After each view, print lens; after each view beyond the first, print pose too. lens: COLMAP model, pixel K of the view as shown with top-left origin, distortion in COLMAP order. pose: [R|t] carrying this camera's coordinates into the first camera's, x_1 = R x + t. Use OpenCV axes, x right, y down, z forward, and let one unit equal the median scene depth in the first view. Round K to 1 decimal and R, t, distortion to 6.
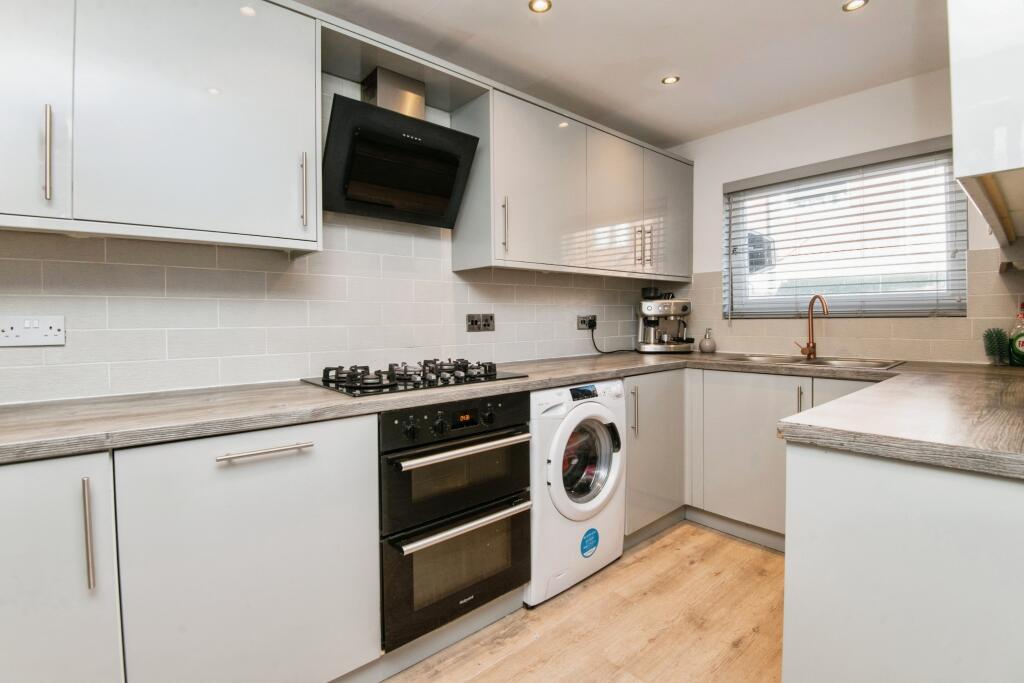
lens RADIAL K [[481.8, 0, 514.2], [0, 481.8, 336.6], [0, 0, 1]] dist [0.001728, -0.000794]
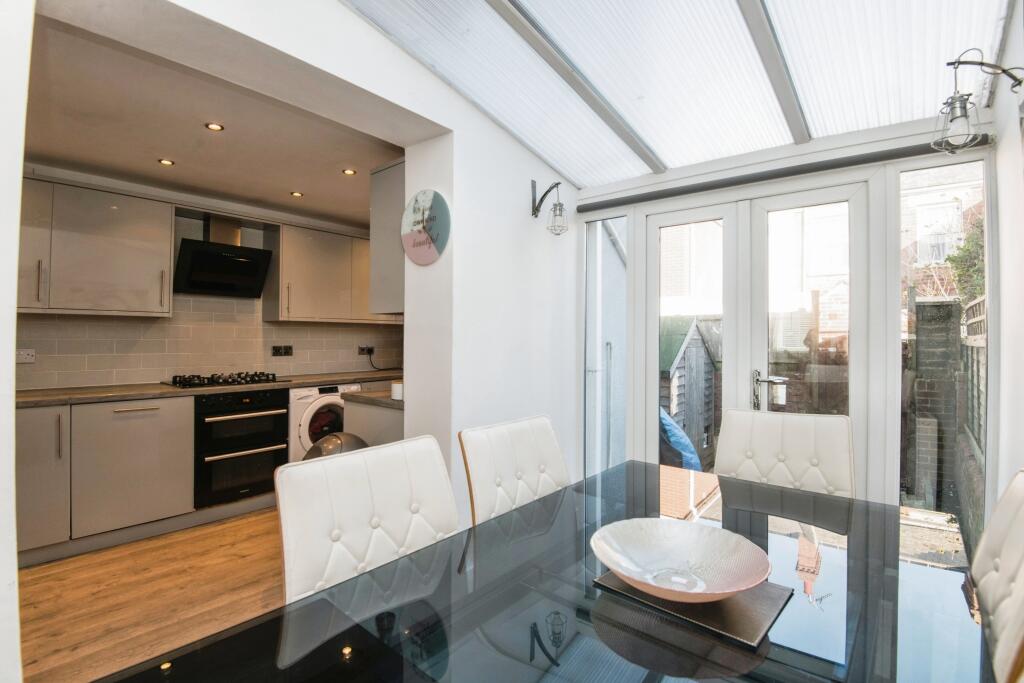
lens RADIAL K [[481.8, 0, 508.8], [0, 481.8, 338.3], [0, 0, 1]] dist [0.001728, -0.000794]
pose [[0.986687, 0.018385, 0.161587, 0.583204], [-0.013244, 0.999373, -0.032833, -0.036585], [-0.162090, 0.030255, 0.986312, -1.063661]]
